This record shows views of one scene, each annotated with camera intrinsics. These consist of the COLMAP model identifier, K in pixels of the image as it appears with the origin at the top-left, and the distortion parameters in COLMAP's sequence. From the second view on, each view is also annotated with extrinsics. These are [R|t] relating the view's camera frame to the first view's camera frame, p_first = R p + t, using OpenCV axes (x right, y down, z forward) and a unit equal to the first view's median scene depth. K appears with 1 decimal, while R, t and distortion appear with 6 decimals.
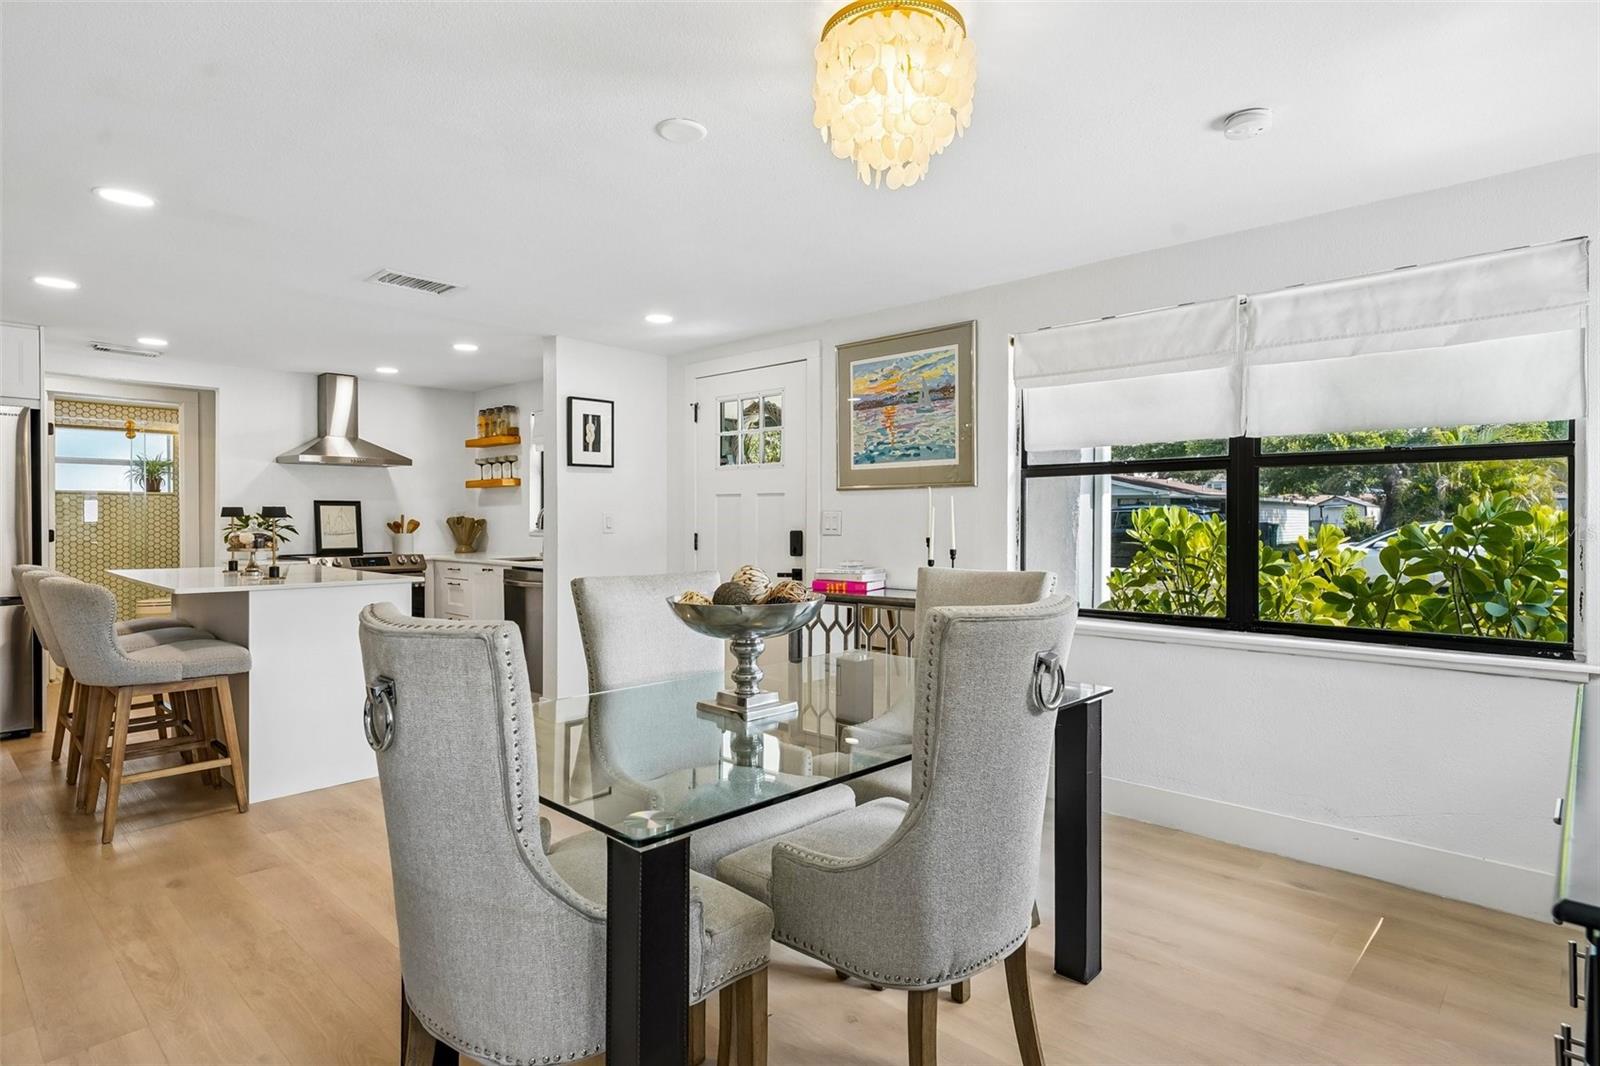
lens RADIAL K [[842.8, 0, 791.6], [0, 842.8, 527.5], [0, 0, 1]] dist [0.013113, -0.000117]
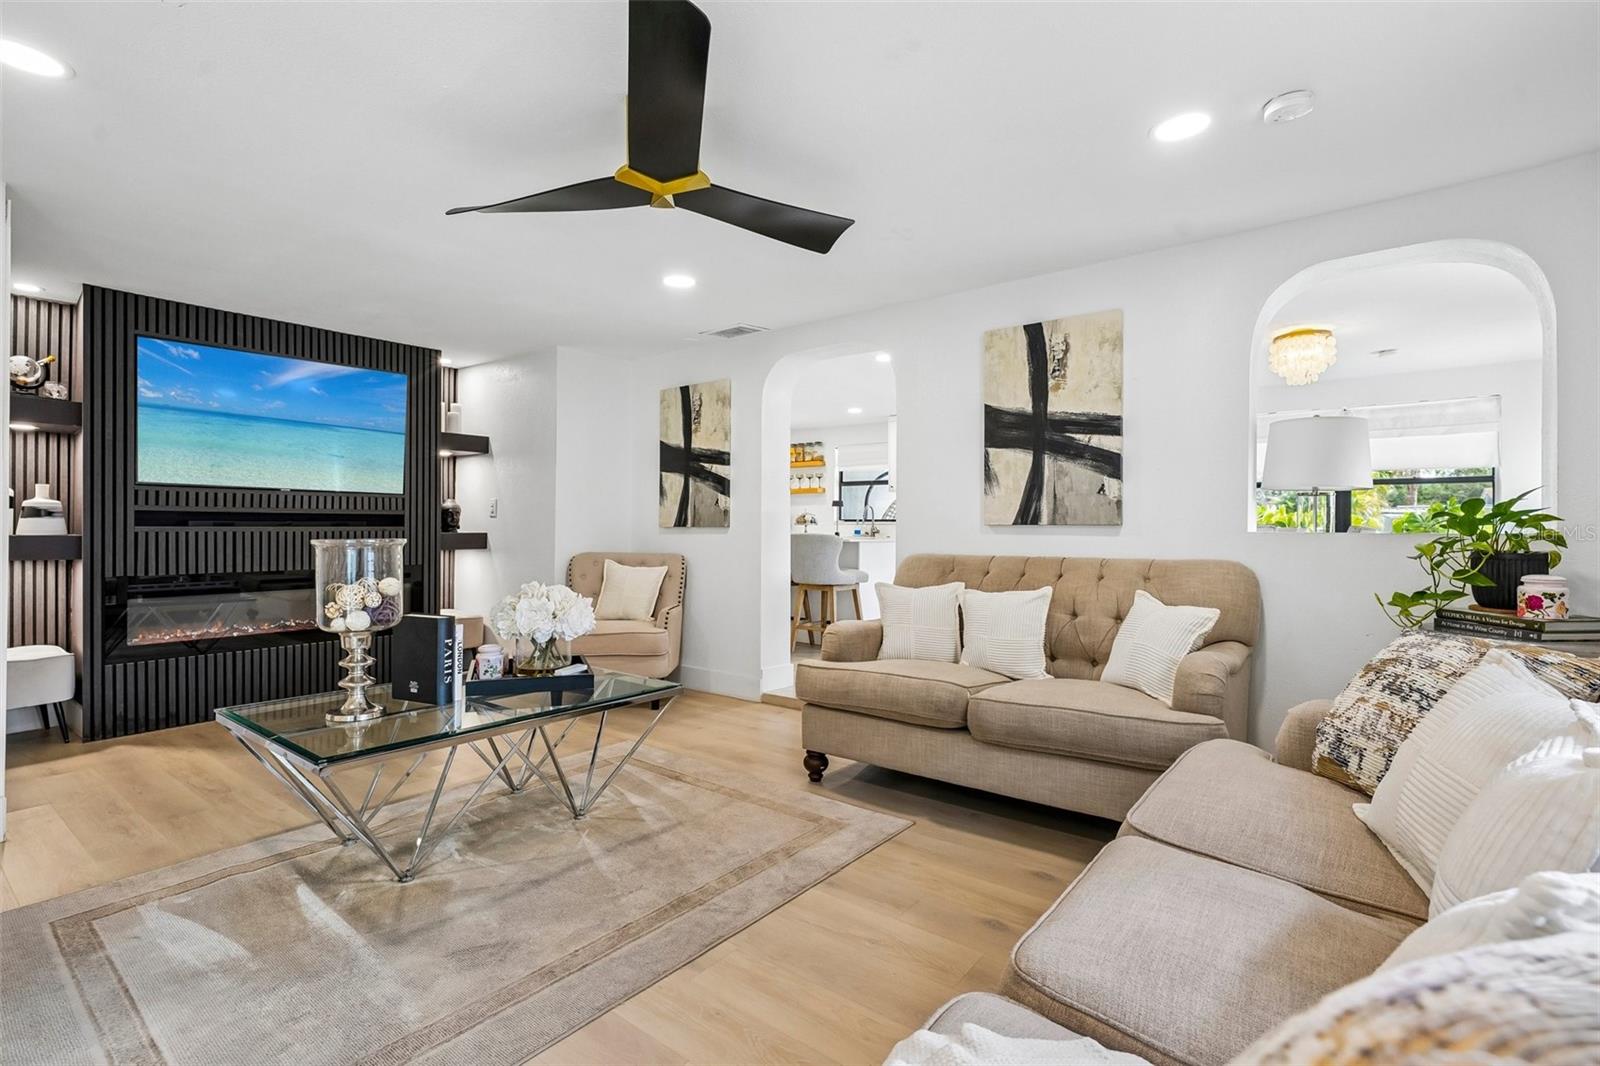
lens RADIAL K [[746.3, 0, 791.3], [0, 746.3, 517.8], [0, 0, 1]] dist [0.000907, -0.000596]
pose [[0.996379, 0.006604, 0.084769, -0.835638], [-0.004496, 0.999676, -0.025037, 0.054321], [-0.084906, 0.024565, 0.996086, -0.631559]]
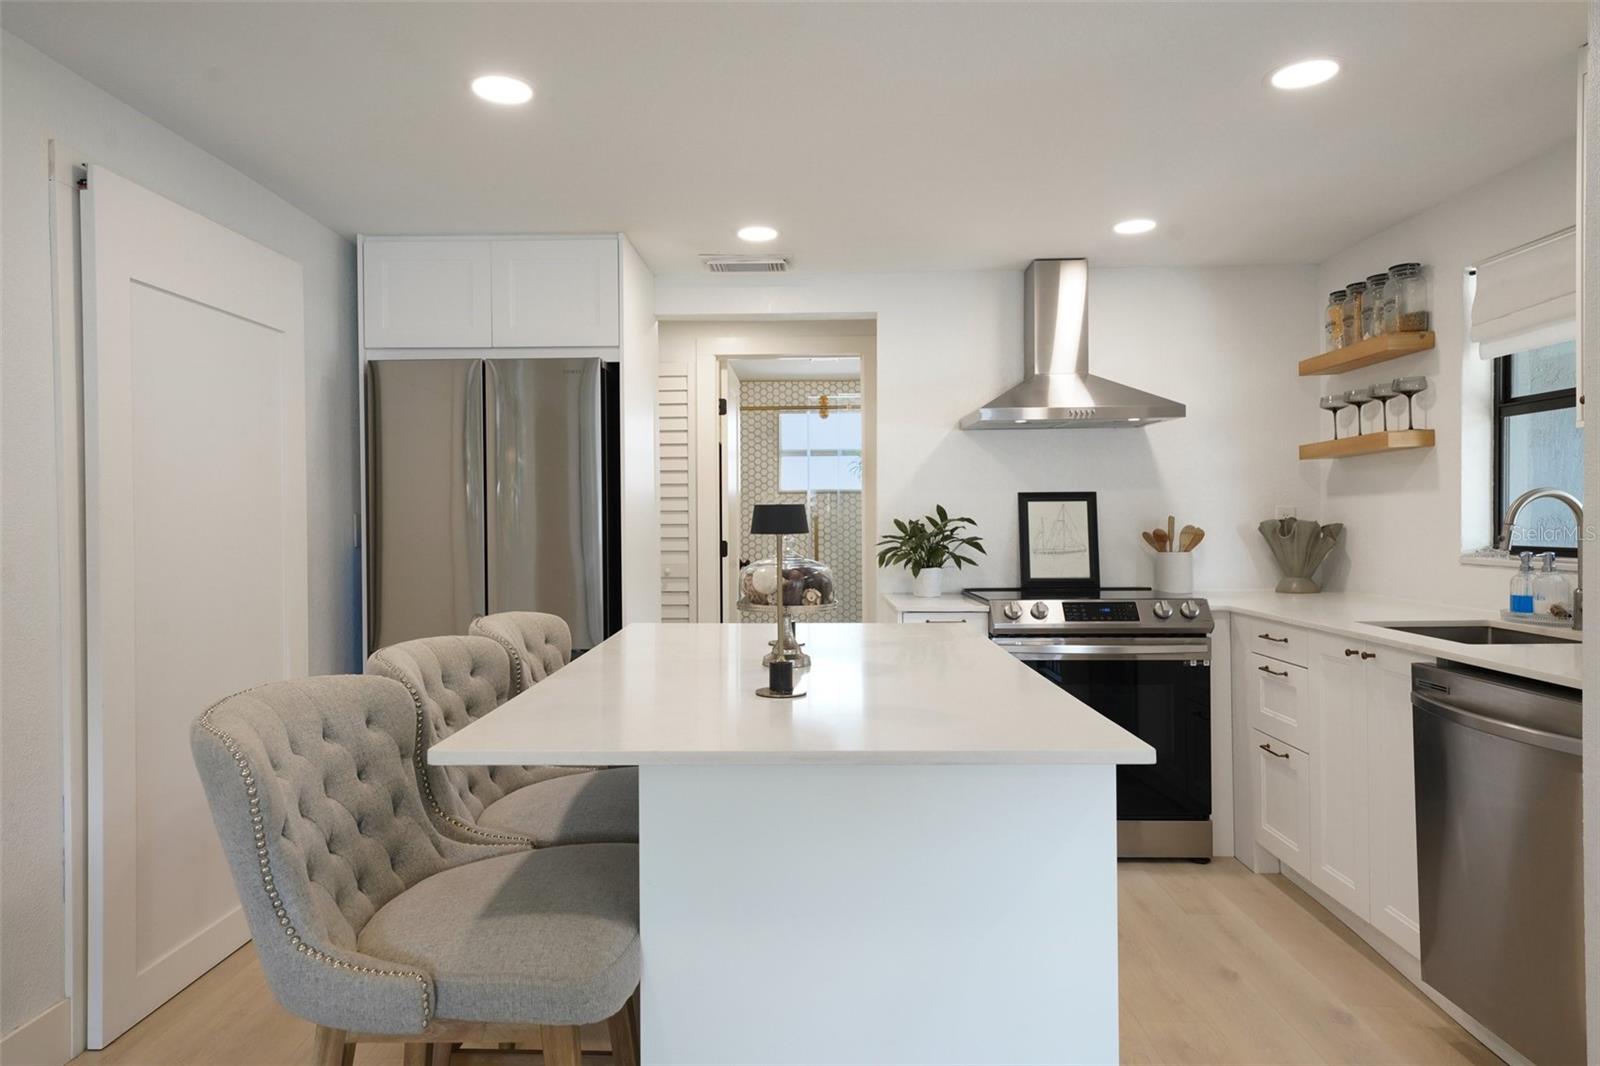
lens RADIAL K [[998.2, 0, 792.9], [0, 998.2, 527.9], [0, 0, 1]] dist [0.025317, -0.000502]
pose [[0.673622, -0.000431, -0.739076, -0.269259], [0.001429, 0.999999, 0.000719, -0.014292], [0.739075, -0.001540, 0.673622, 0.686810]]
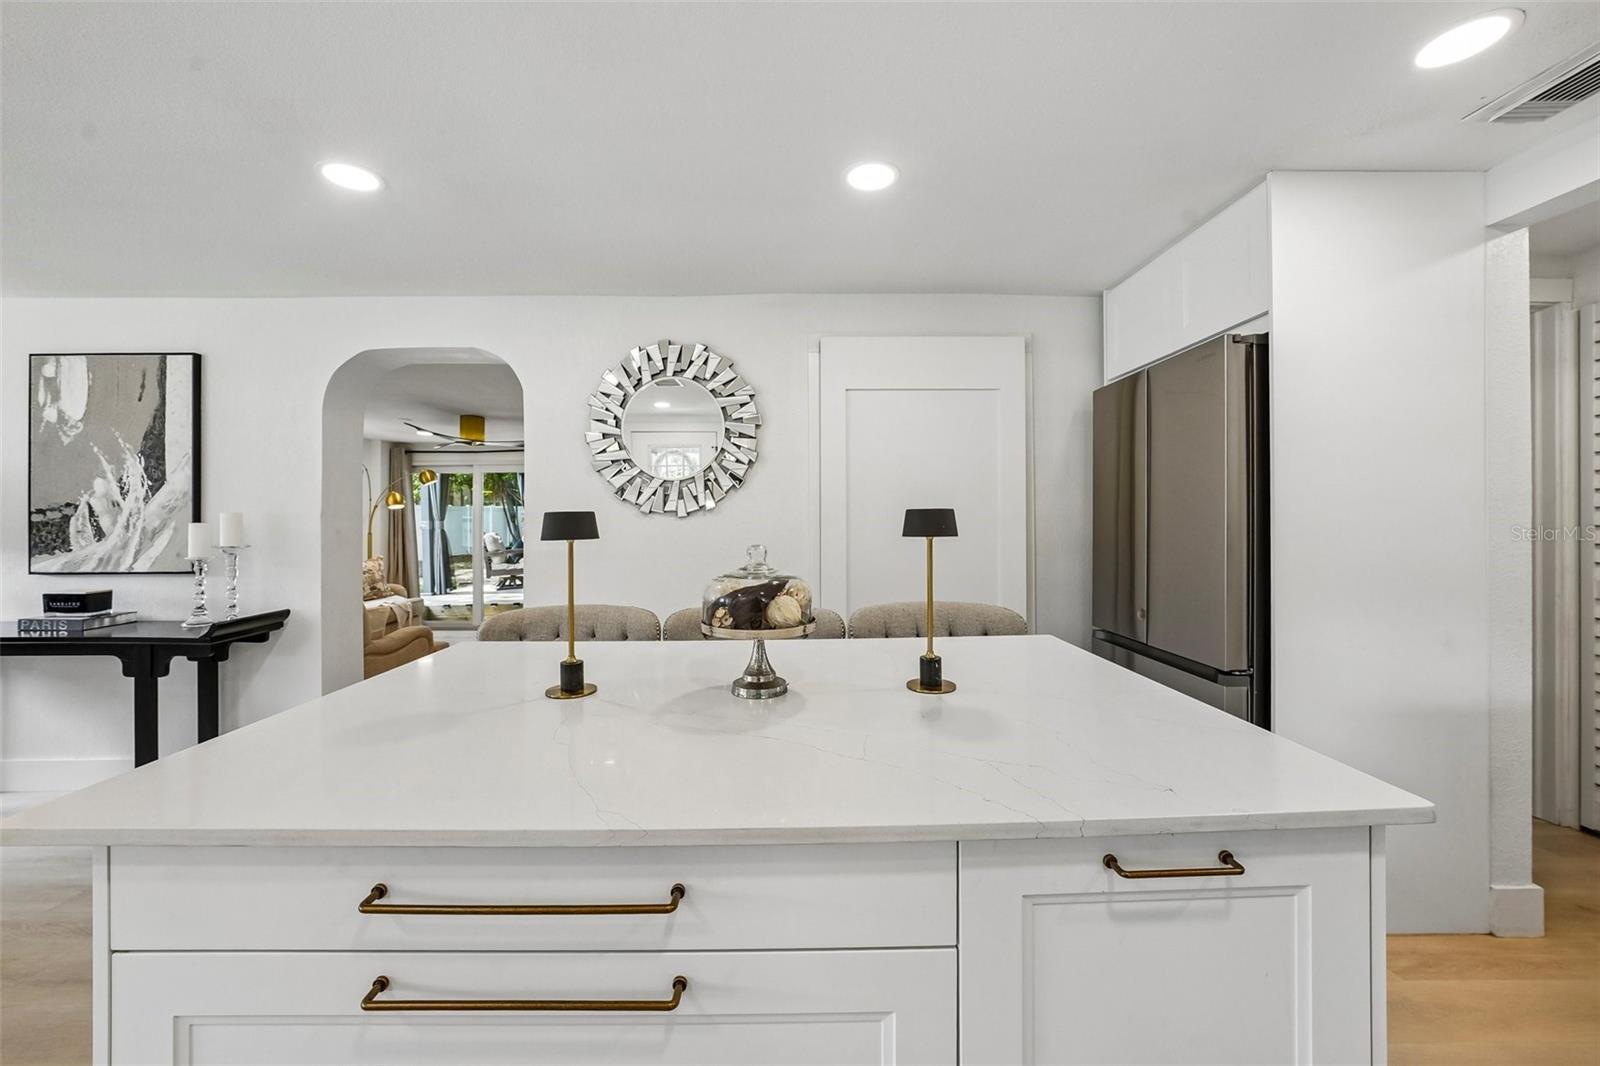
lens RADIAL K [[610.5, 0, 791.2], [0, 610.5, 518.5], [0, 0, 1]] dist [-0.026719, 0.007984]
pose [[-0.719768, -0.000830, -0.694214, -0.475144], [-0.004201, 0.999986, 0.003160, -0.022892], [0.694202, 0.005191, -0.719762, 1.250729]]
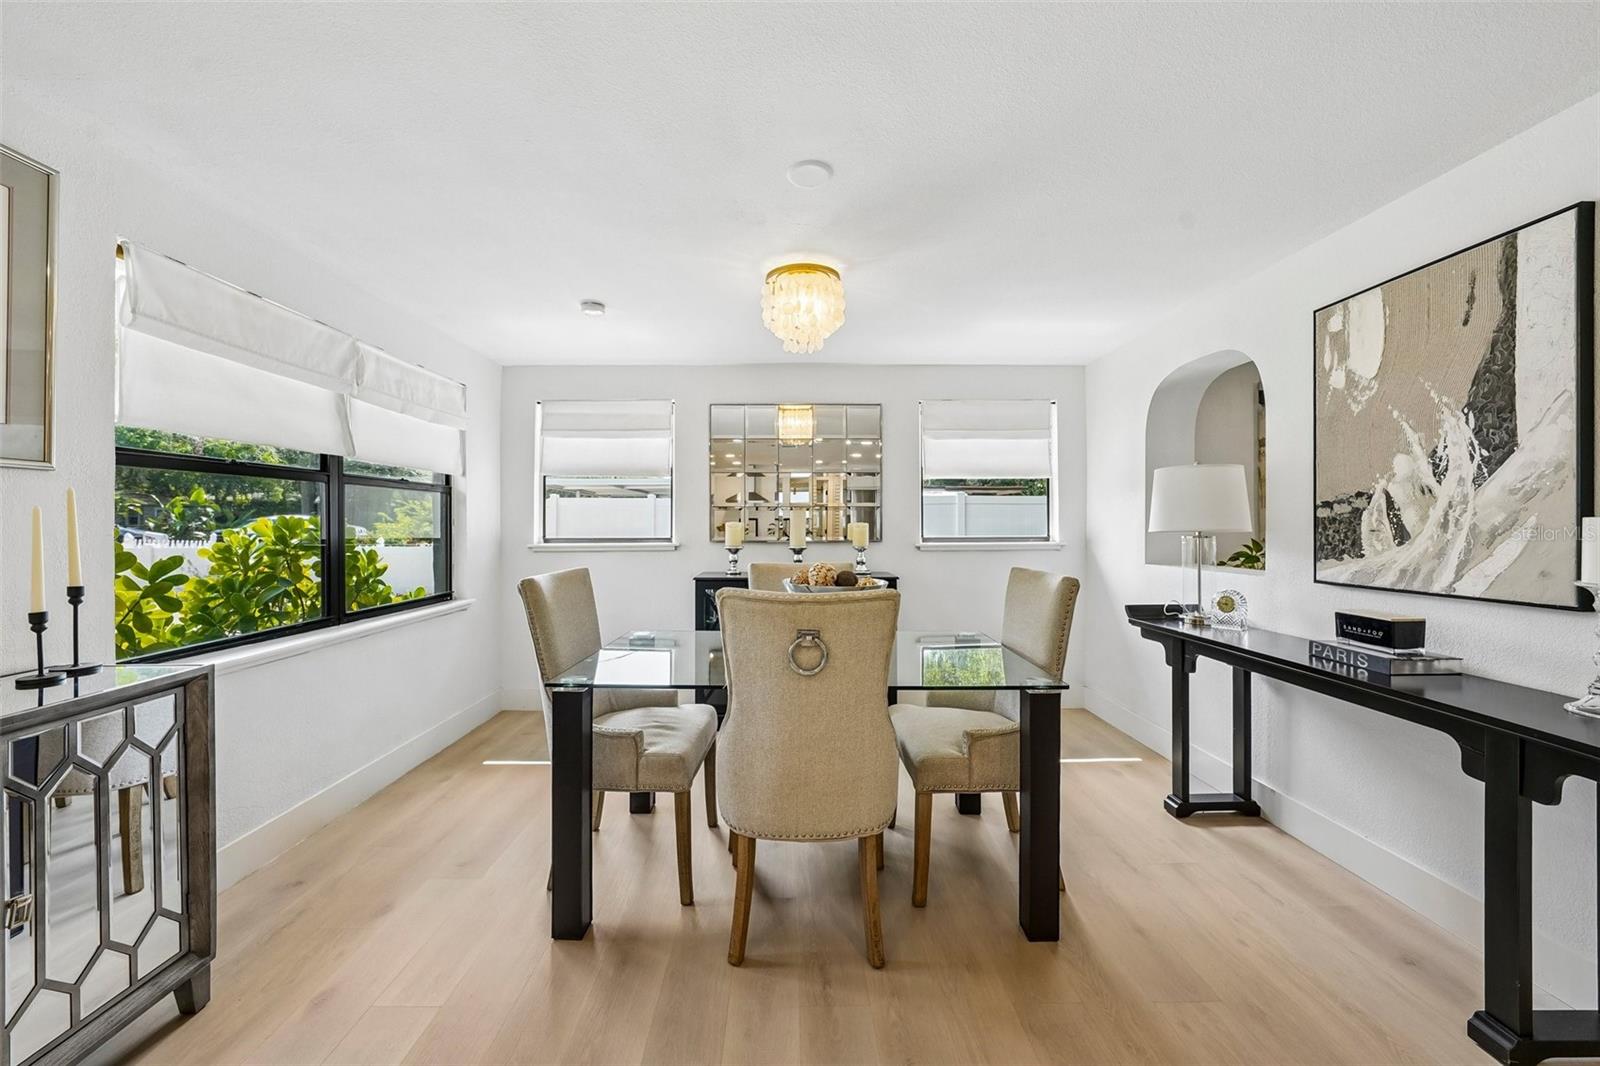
lens RADIAL K [[608.3, 0, 795.5], [0, 608.3, 523.6], [0, 0, 1]] dist [-0.024940, 0.007283]
pose [[-0.696863, -0.001024, 0.717204, -0.385581], [0.004605, 0.999972, 0.005903, -0.013514], [-0.717190, 0.007416, -0.696839, 0.889439]]
